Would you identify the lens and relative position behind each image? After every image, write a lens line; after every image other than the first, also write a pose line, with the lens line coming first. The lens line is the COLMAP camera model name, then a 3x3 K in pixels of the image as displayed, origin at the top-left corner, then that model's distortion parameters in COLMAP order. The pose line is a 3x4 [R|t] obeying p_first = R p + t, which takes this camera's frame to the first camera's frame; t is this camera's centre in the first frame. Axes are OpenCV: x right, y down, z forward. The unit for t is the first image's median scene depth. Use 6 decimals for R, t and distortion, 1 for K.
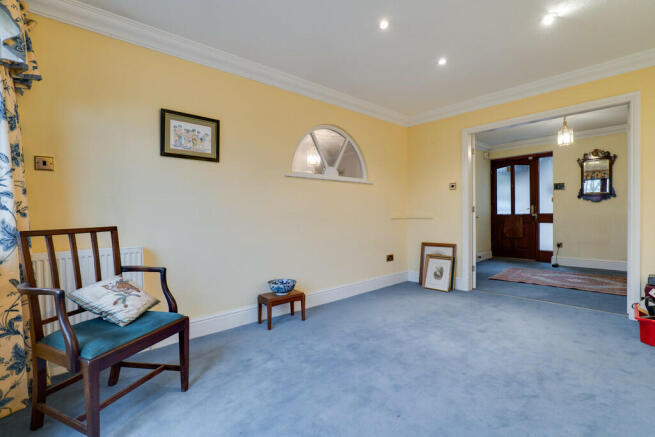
lens RADIAL K [[308.3, 0, 329.3], [0, 308.3, 215.7], [0, 0, 1]] dist [0.000851, 0.000407]
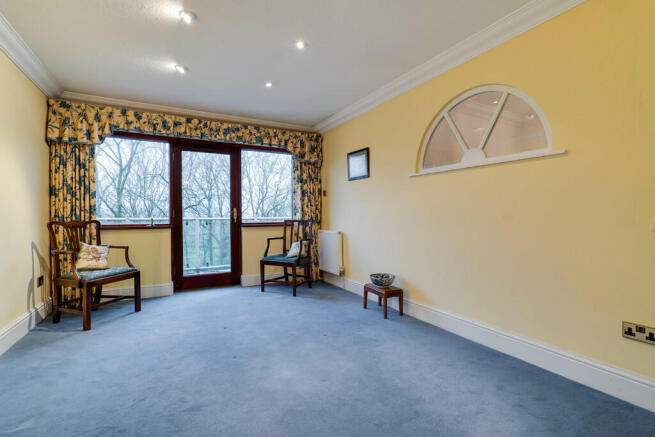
lens RADIAL K [[308.3, 0, 329.1], [0, 308.3, 216.6], [0, 0, 1]] dist [0.000851, 0.000407]
pose [[-0.231097, 0.017541, -0.972773, 0.962386], [0.000500, 0.999839, 0.017911, -0.019772], [0.972931, 0.003653, -0.231069, 1.055542]]
